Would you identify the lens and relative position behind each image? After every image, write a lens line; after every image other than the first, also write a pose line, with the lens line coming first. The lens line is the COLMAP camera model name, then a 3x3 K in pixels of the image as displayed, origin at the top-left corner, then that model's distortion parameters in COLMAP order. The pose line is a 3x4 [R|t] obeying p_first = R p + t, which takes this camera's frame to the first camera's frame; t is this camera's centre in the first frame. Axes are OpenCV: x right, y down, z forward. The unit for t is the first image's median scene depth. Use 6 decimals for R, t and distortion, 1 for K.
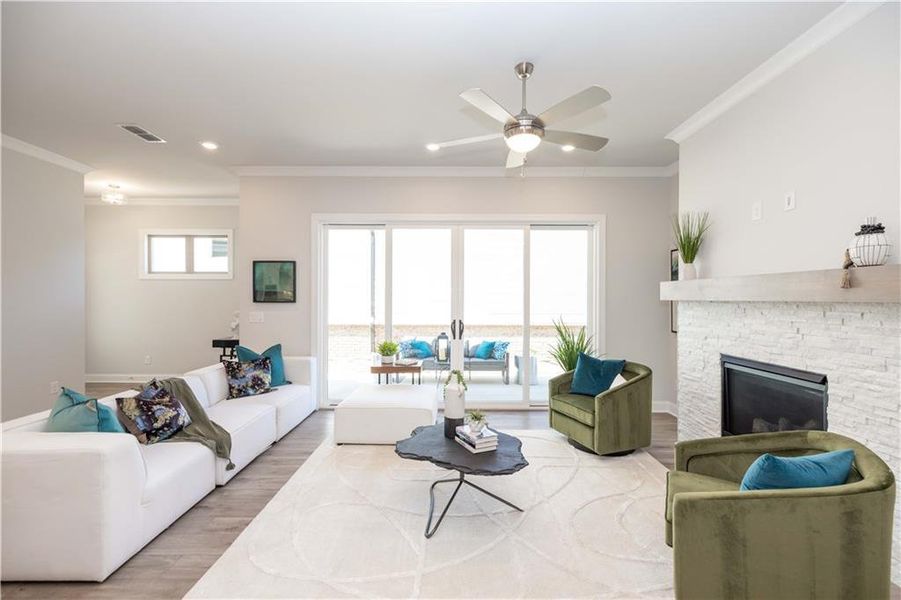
lens RADIAL K [[384.7, 0, 451.5], [0, 384.7, 299.2], [0, 0, 1]] dist [0.006740, -0.000605]
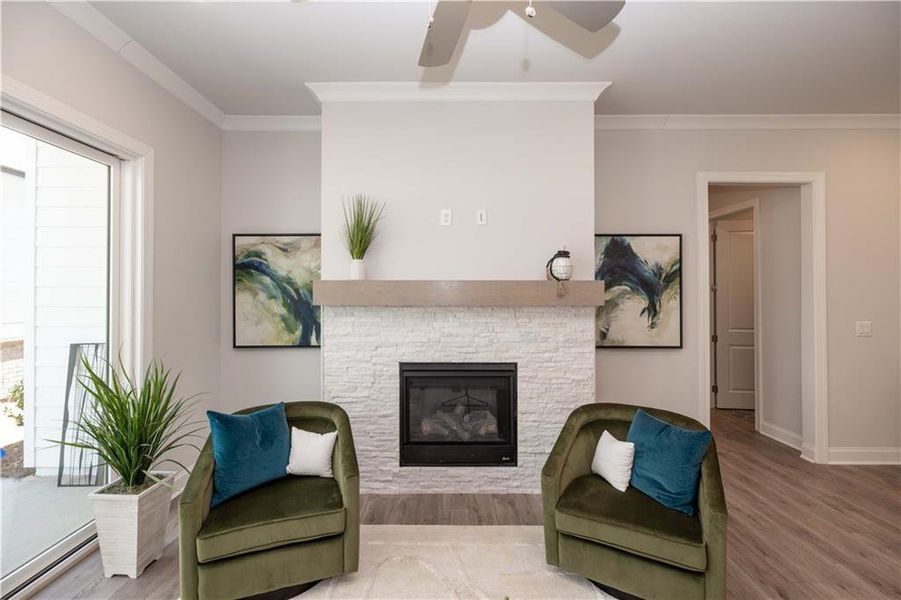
lens RADIAL K [[384.7, 0, 445.1], [0, 384.7, 291.3], [0, 0, 1]] dist [0.006740, -0.000605]
pose [[0.010047, 0.006520, 0.999928, -0.235693], [0.001124, 0.999978, -0.006532, -0.023884], [-0.999949, 0.001190, 0.010039, 0.976717]]
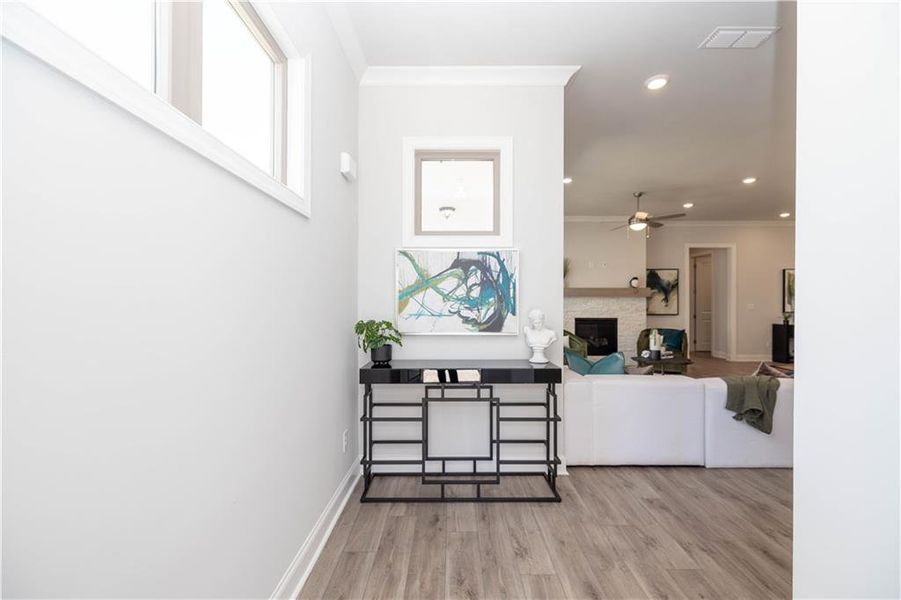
lens RADIAL K [[384.7, 0, 443.7], [0, 384.7, 298.9], [0, 0, 1]] dist [0.006740, -0.000605]
pose [[-0.002600, 0.004817, 0.999985, -1.943719], [0.001161, 0.999988, -0.004814, 0.032818], [-0.999996, 0.001148, -0.002606, 2.035760]]
